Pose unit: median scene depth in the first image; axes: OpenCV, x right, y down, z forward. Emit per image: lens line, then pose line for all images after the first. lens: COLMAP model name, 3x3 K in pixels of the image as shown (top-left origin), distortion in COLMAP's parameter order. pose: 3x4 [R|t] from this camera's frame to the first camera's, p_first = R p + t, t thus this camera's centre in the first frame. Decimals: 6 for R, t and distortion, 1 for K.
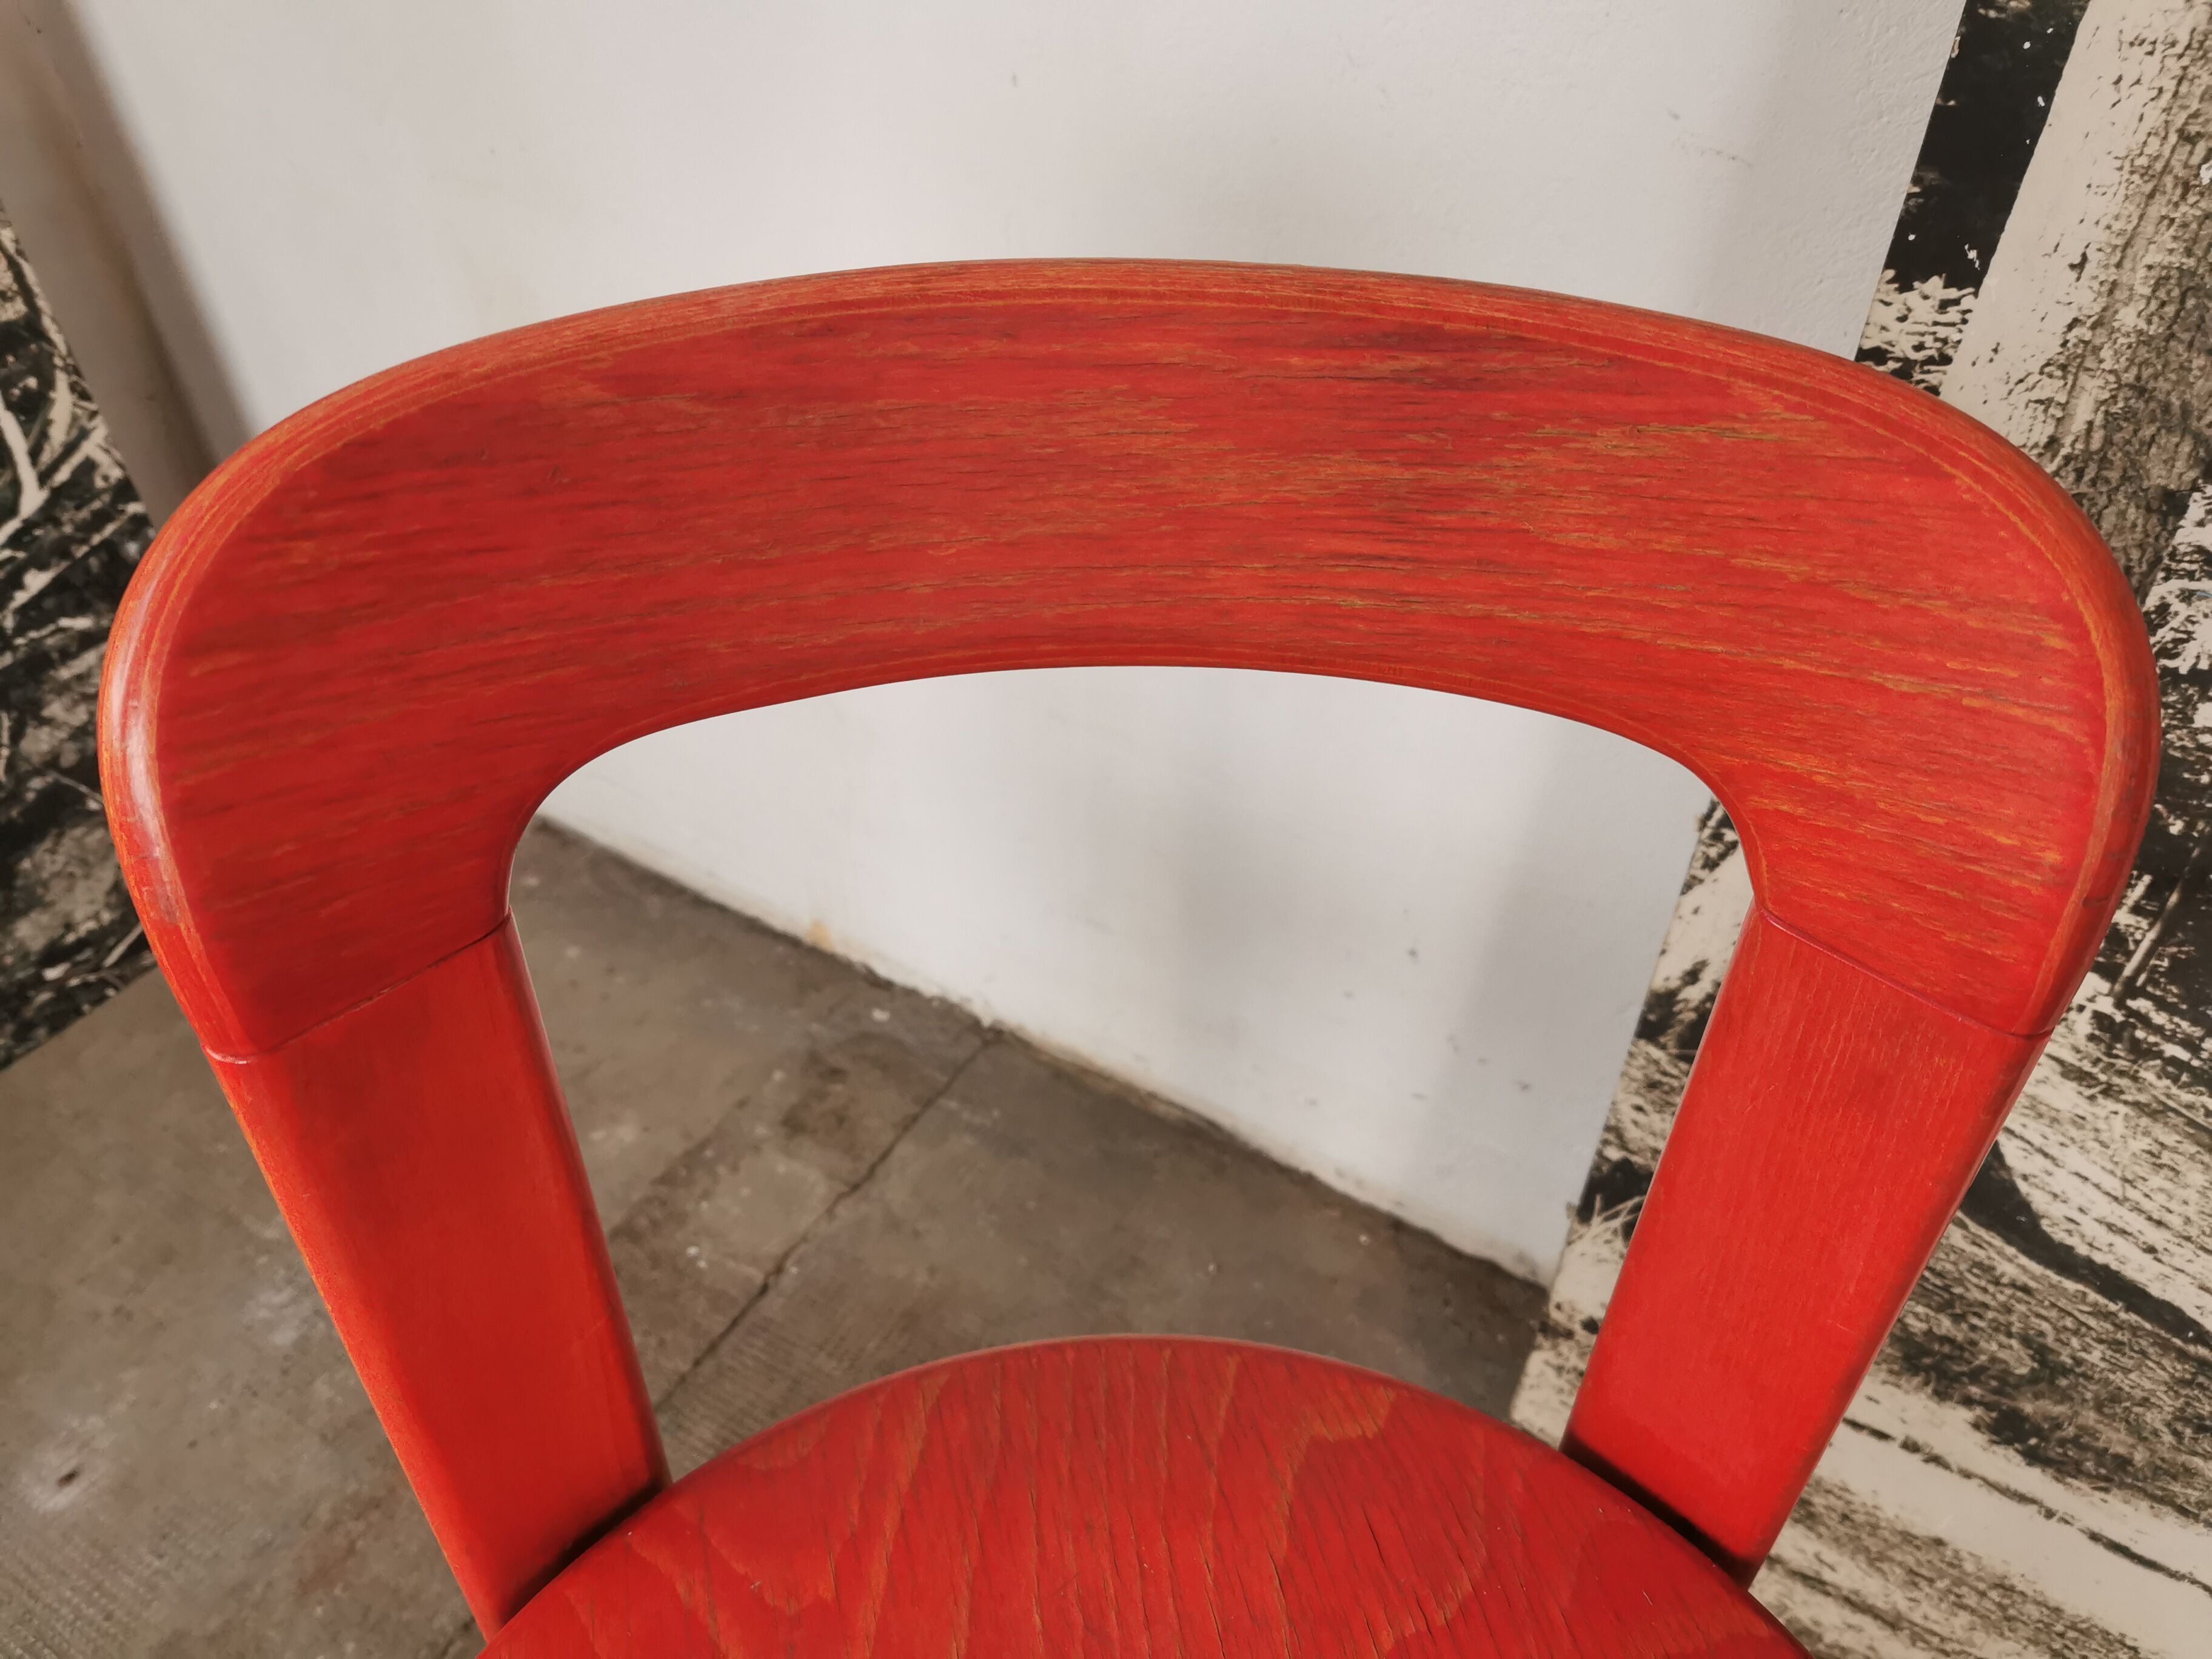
lens RADIAL K [[1718.3, 0, 1109.3], [0, 1718.3, 824.0], [0, 0, 1]] dist [0.047050, -0.082654]
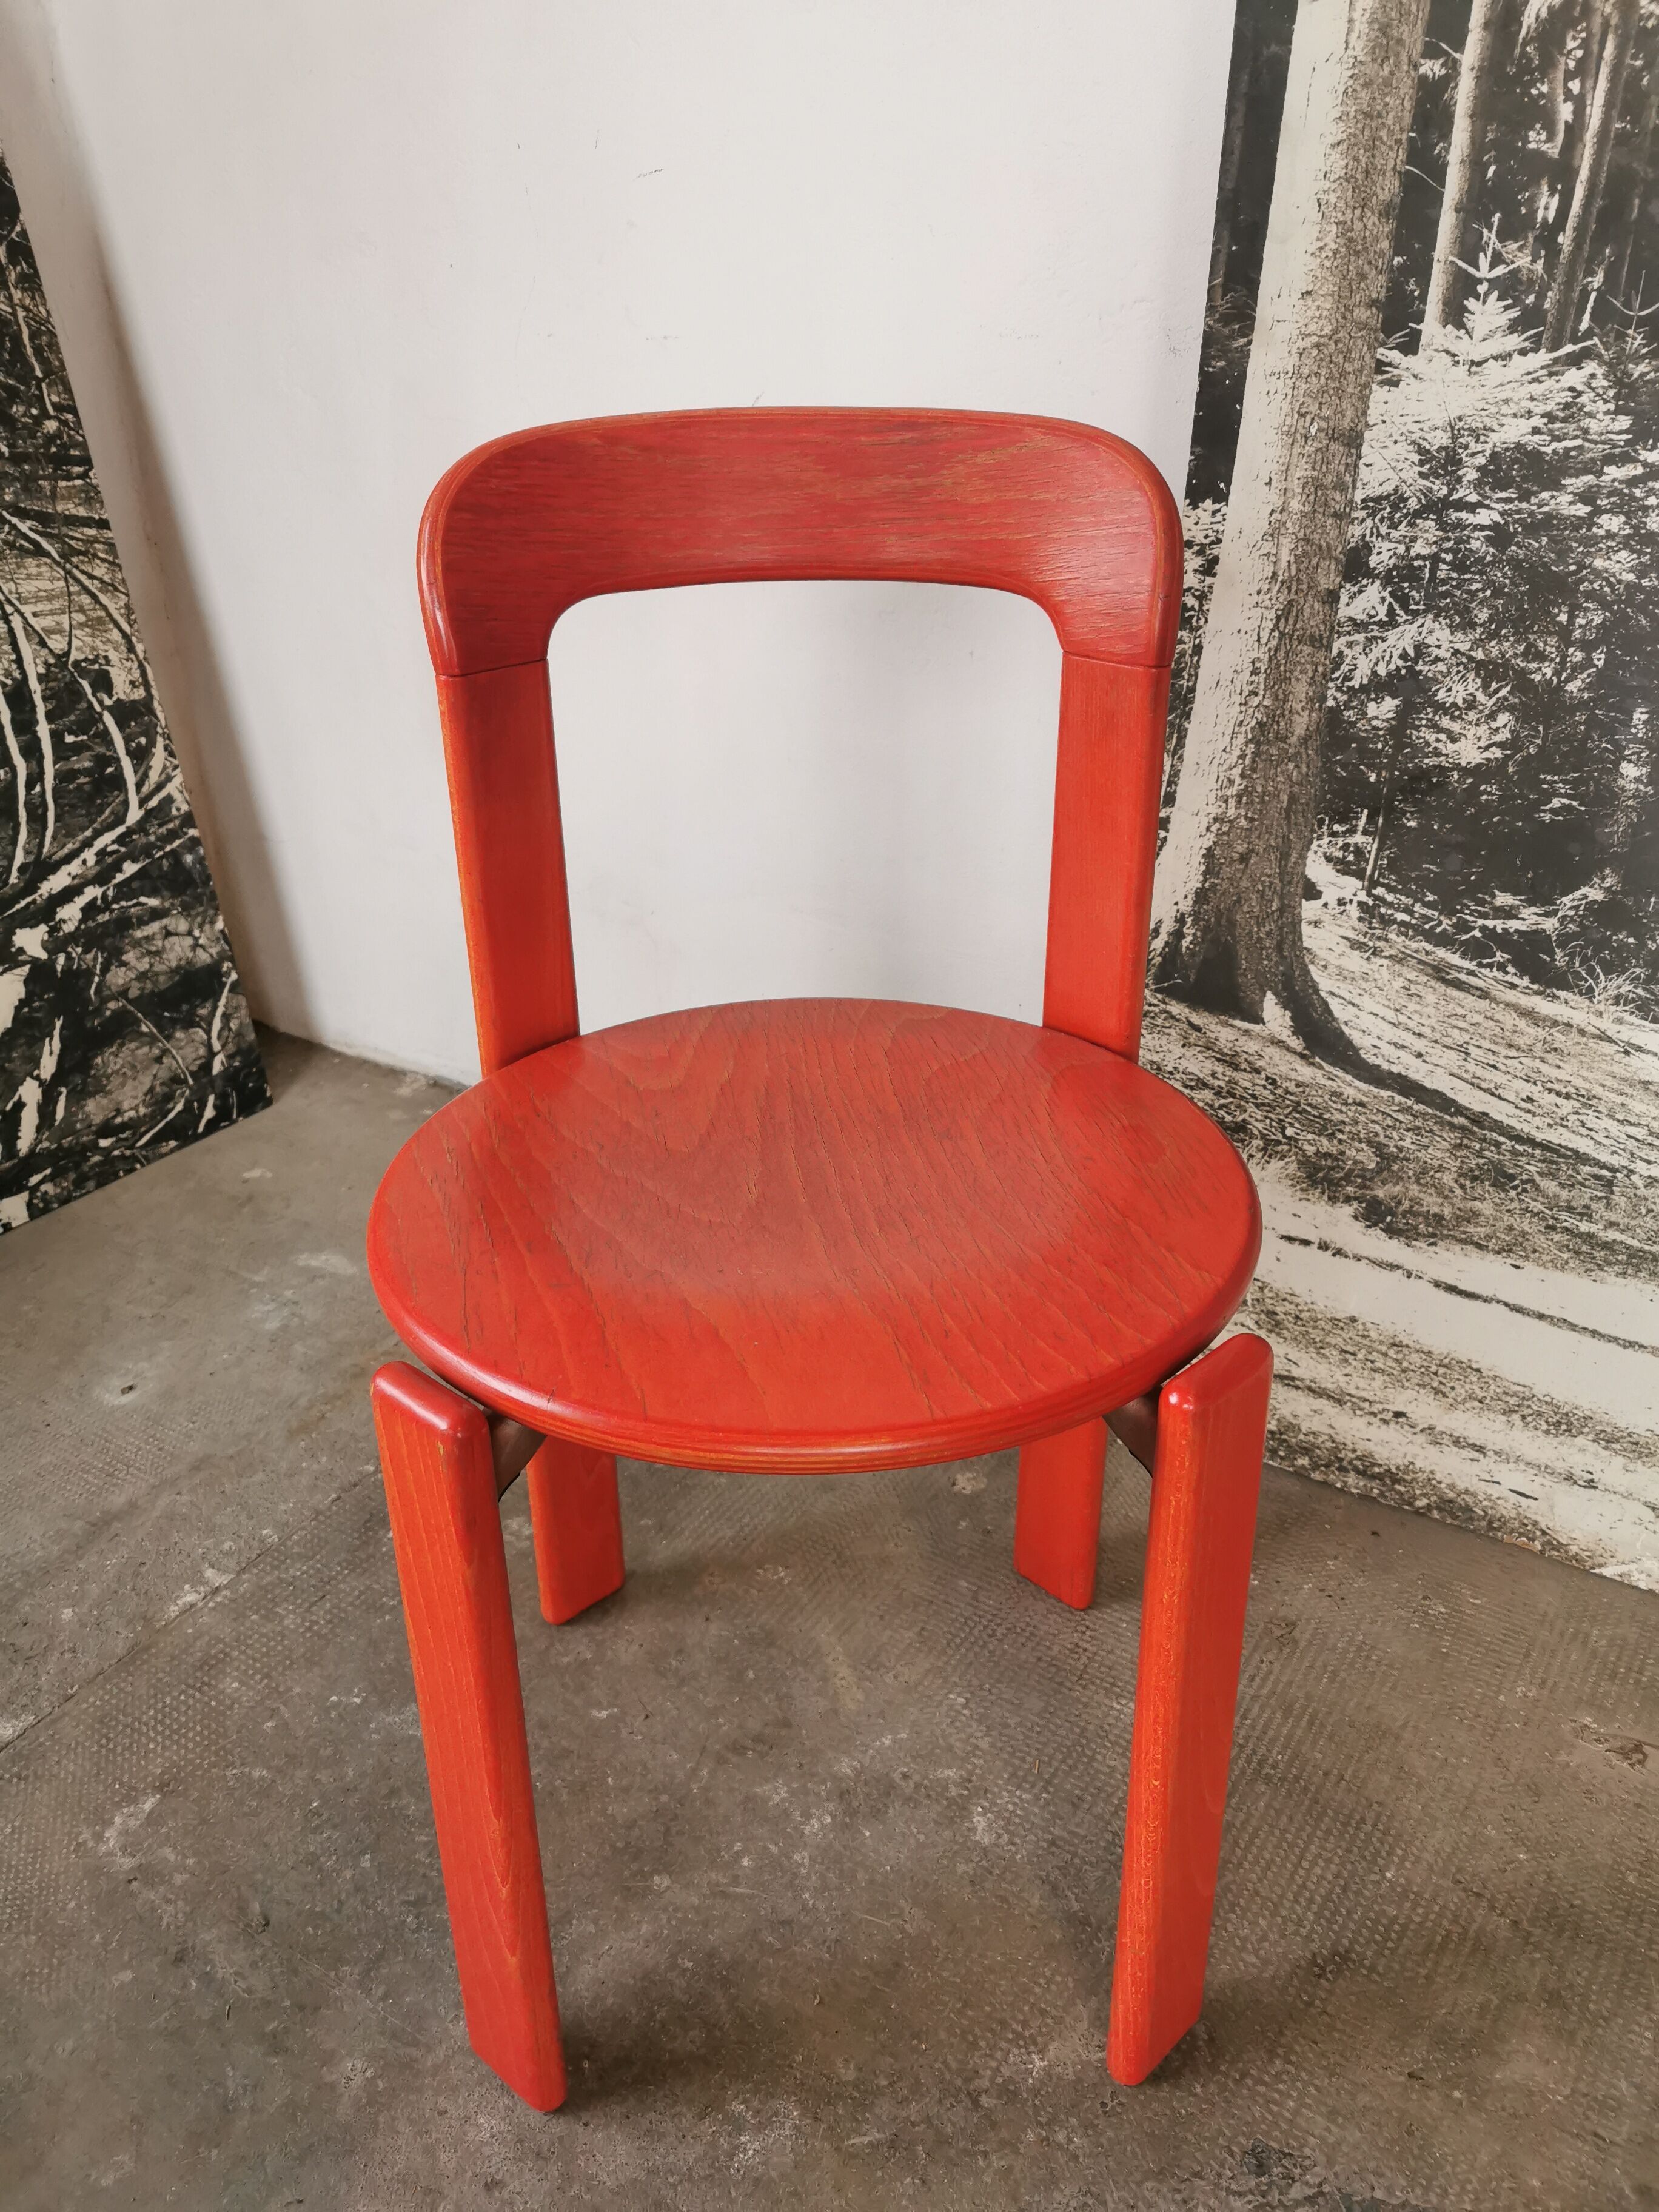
lens RADIAL K [[1687.2, 0, 829.2], [0, 1687.2, 1095.4], [0, 0, 1]] dist [0.093779, -0.151729]
pose [[0.999423, -0.010966, -0.032158, 0.059304], [0.003229, 0.972860, -0.231373, 0.586339], [0.033822, 0.231135, 0.972334, -0.574576]]
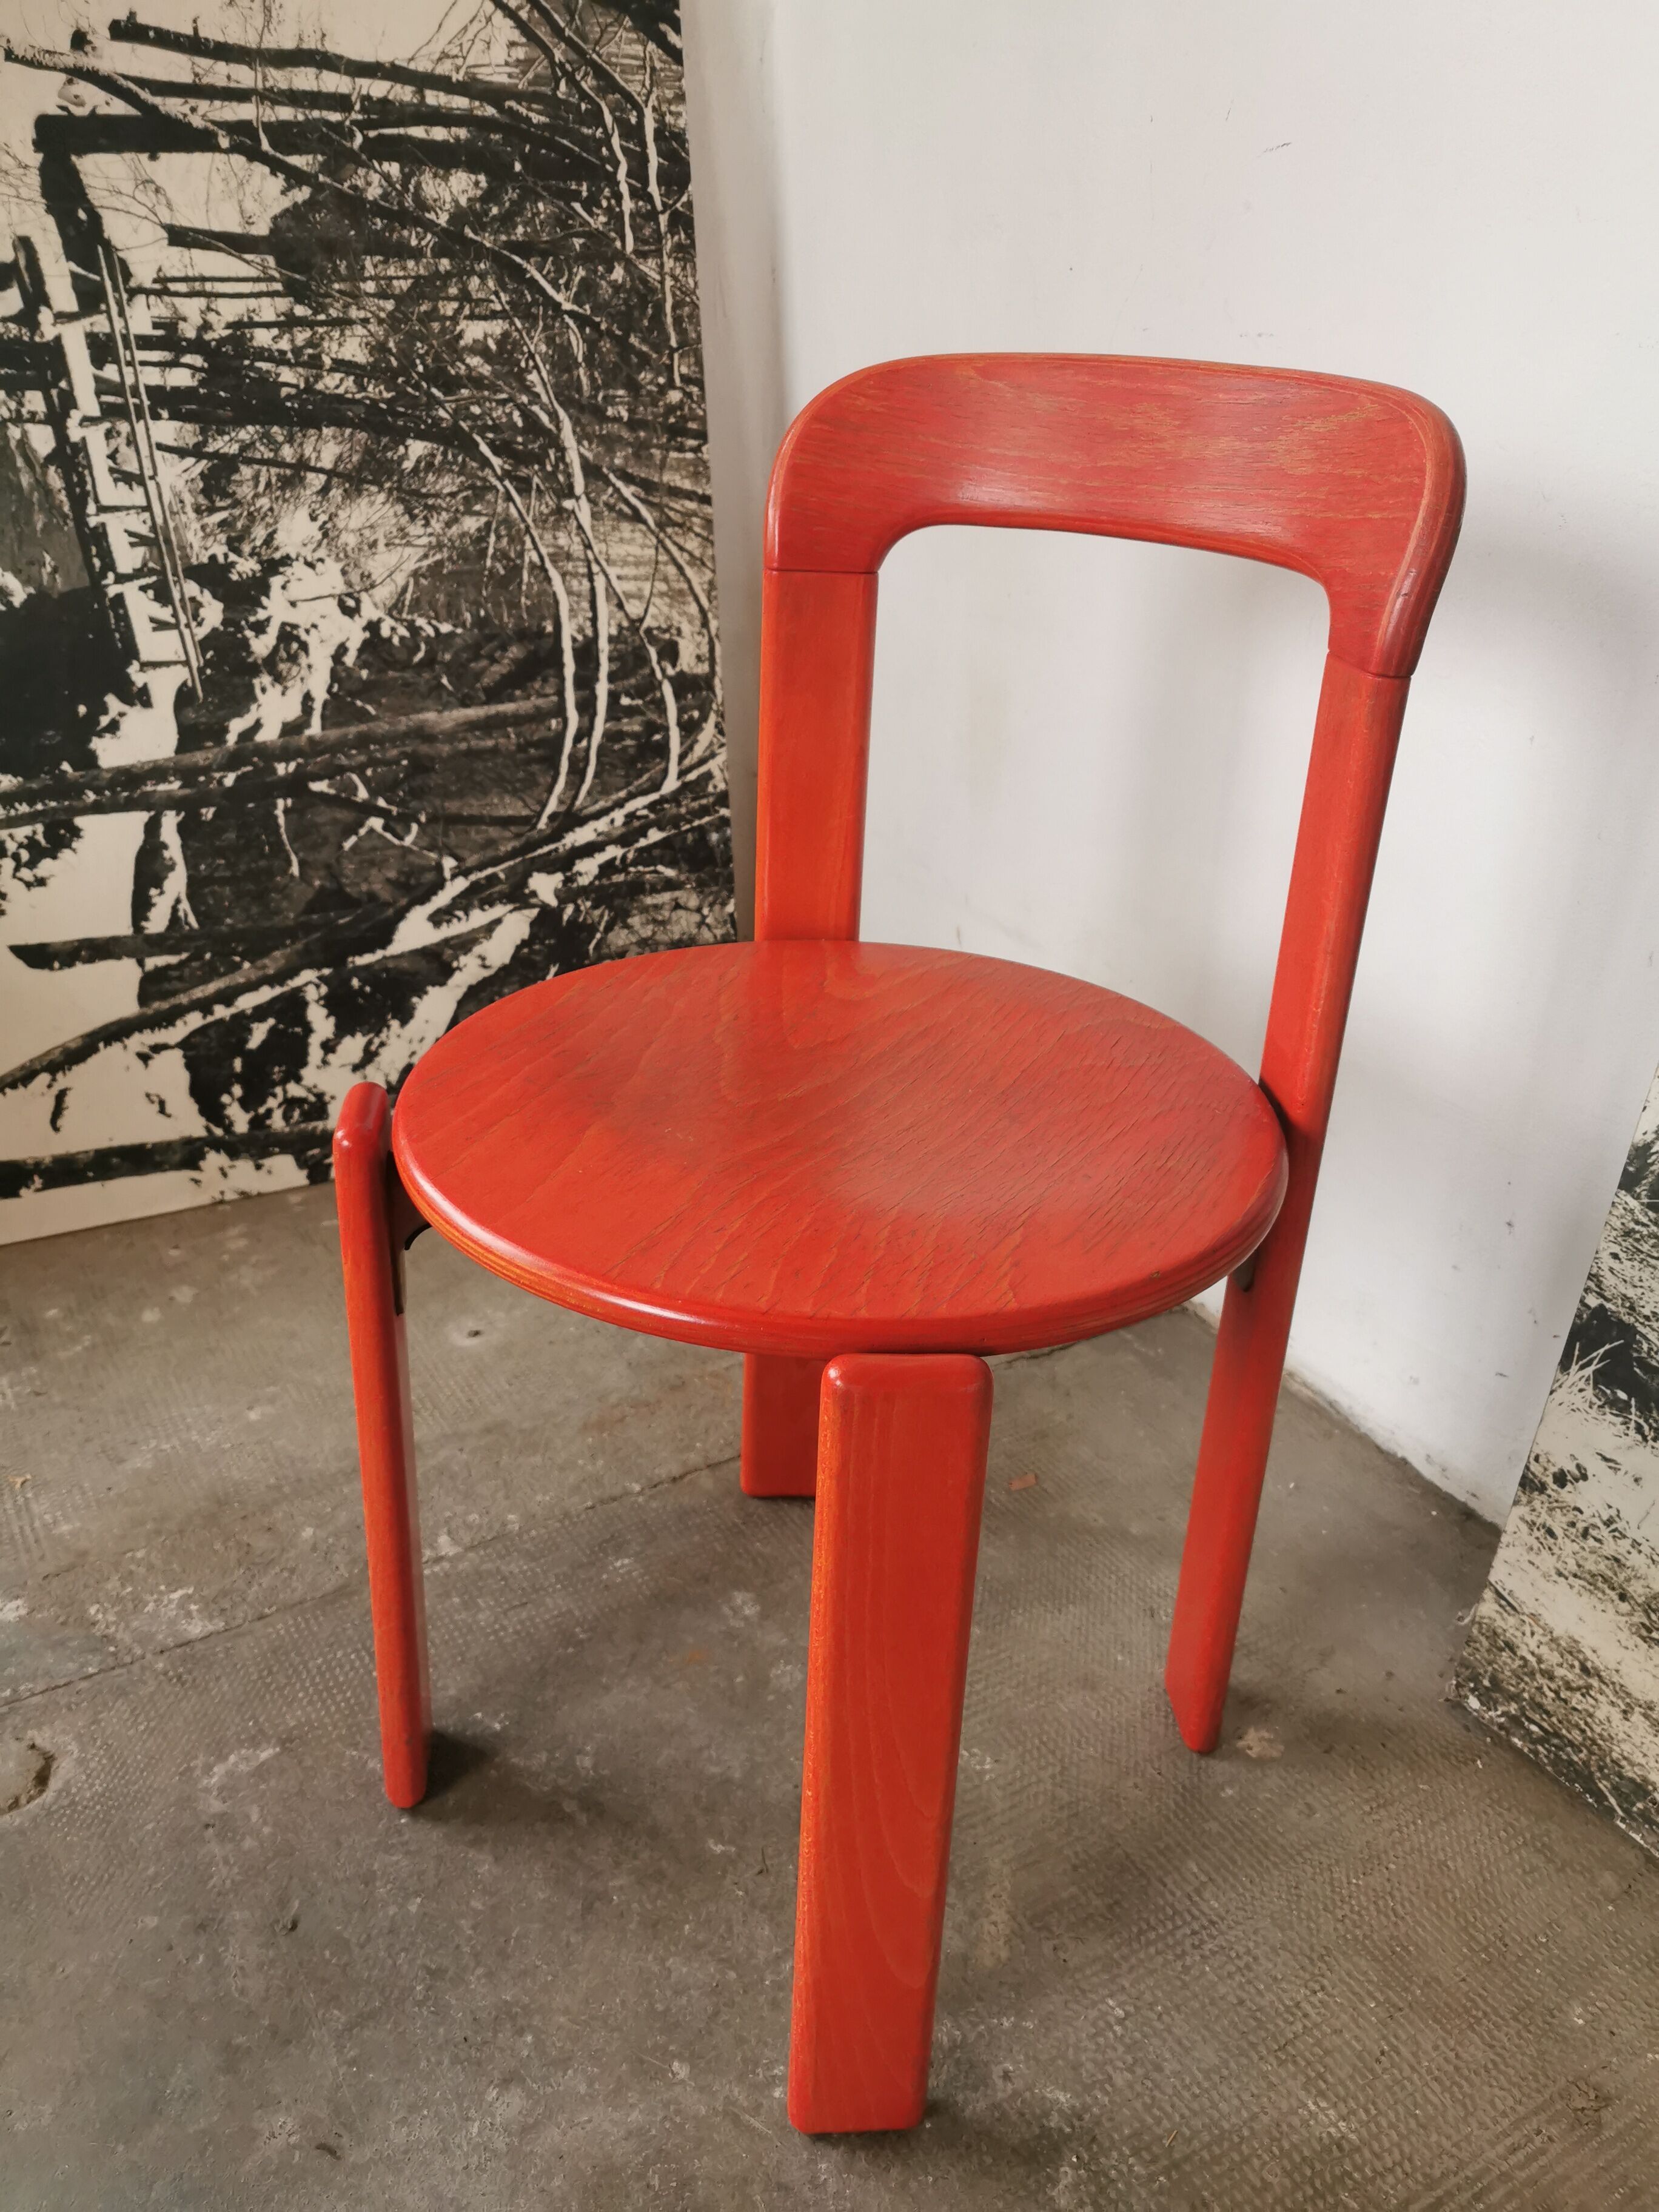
lens RADIAL K [[1708.4, 0, 830.3], [0, 1708.4, 1093.8], [0, 0, 1]] dist [0.061969, -0.097739]
pose [[0.885304, 0.215857, -0.411876, 0.285085], [-0.319634, 0.925794, -0.201842, 0.479905], [0.337743, 0.310341, 0.888605, -0.337954]]
